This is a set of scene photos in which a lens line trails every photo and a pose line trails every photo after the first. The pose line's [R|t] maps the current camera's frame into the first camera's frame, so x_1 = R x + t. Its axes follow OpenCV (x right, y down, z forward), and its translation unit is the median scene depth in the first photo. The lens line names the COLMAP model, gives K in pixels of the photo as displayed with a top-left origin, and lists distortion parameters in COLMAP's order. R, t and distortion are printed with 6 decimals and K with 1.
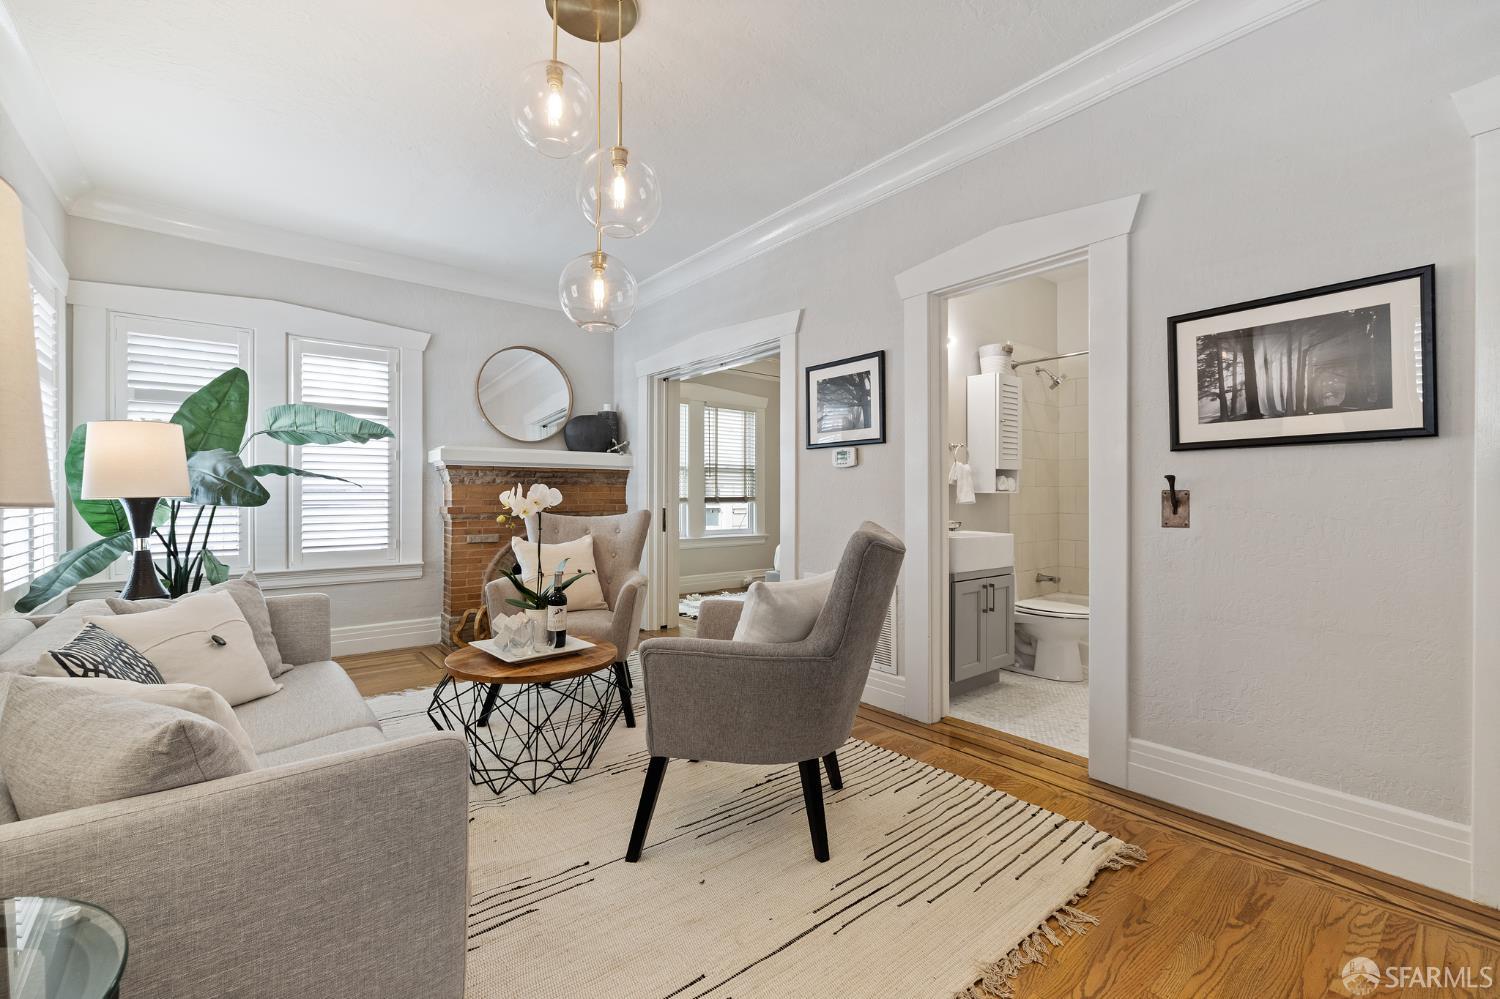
lens RADIAL K [[630.0, 0, 750.0], [0, 630.0, 499.5], [0, 0, 1]] dist [0.011938, -0.005419]
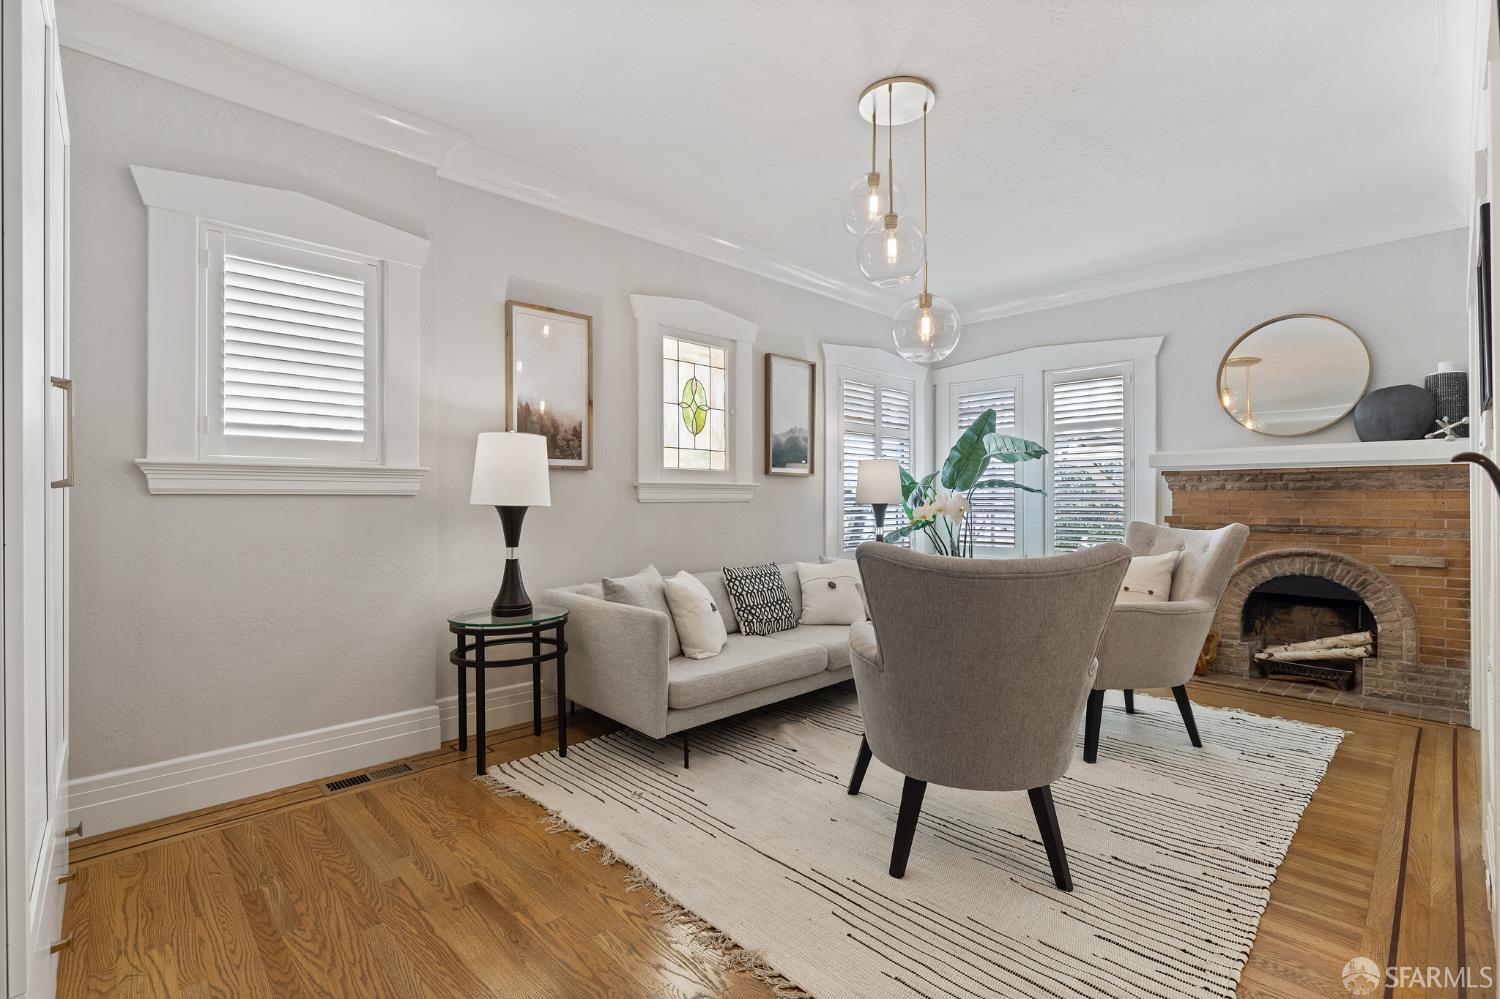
lens RADIAL K [[683.7, 0, 750.0], [0, 683.7, 499.5], [0, 0, 1]] dist [-0.000425, -0.000017]
pose [[0.086290, 0.001052, -0.996270, 0.665482], [-0.011253, 0.999937, 0.000081, -0.006842], [0.996207, 0.011204, 0.086296, 0.390139]]
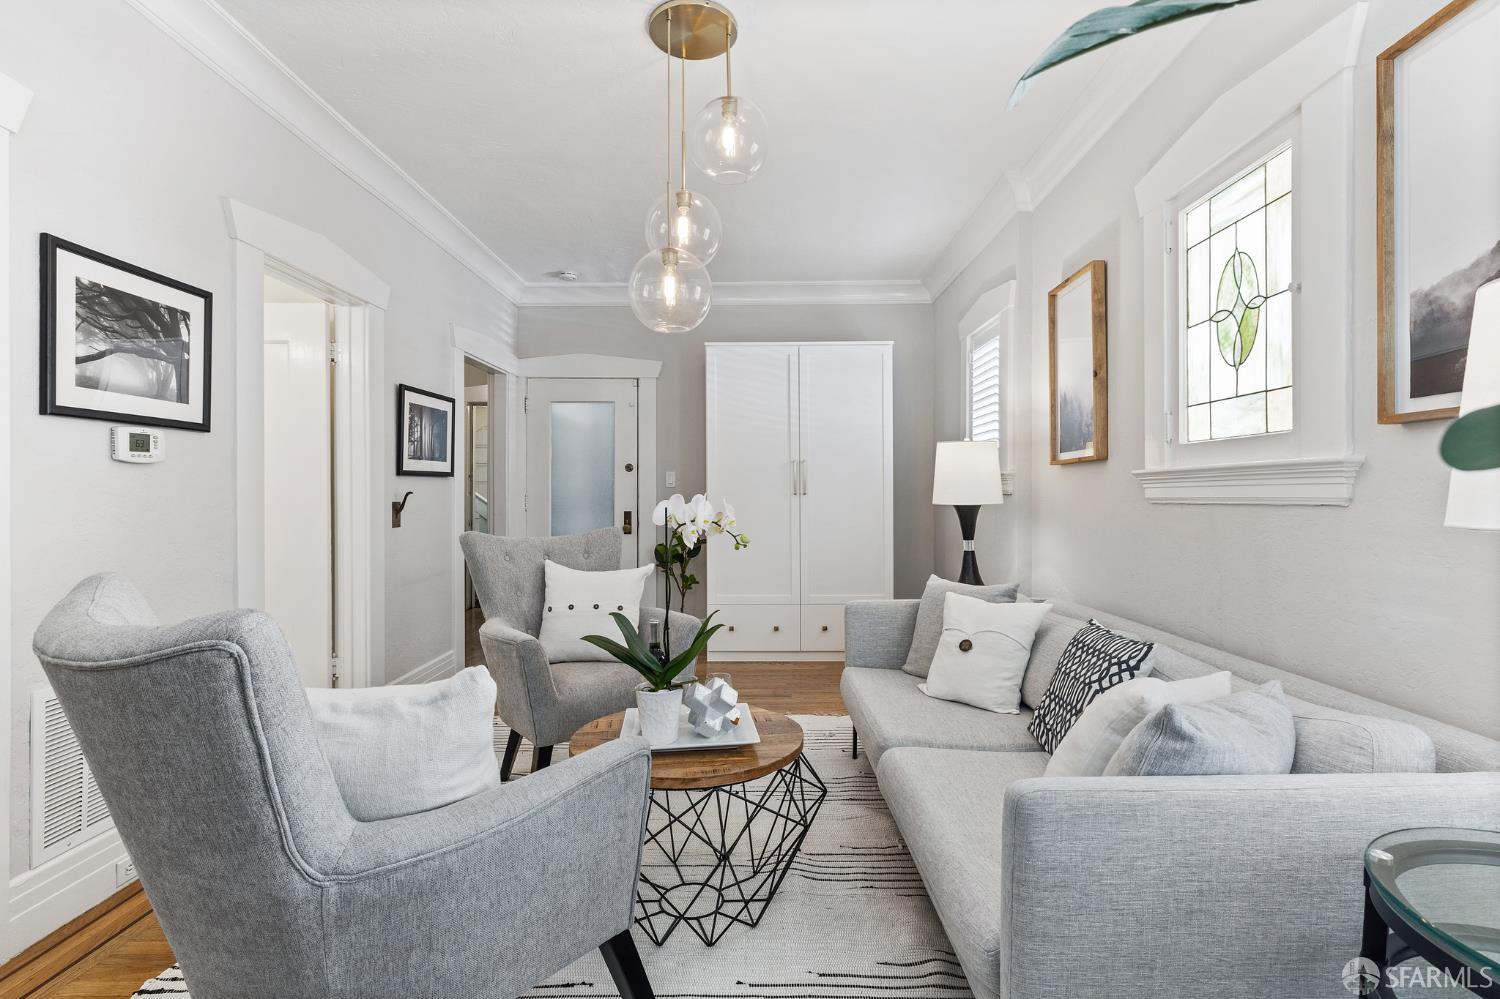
lens RADIAL K [[741.8, 0, 748.5], [0, 741.8, 508.4], [0, 0, 1]] dist [-0.000218, -0.000062]
pose [[-0.760492, -0.004302, 0.649333, -0.708917], [0.016001, 0.999550, 0.025363, -0.020895], [-0.649150, 0.029678, -0.760081, 1.205521]]
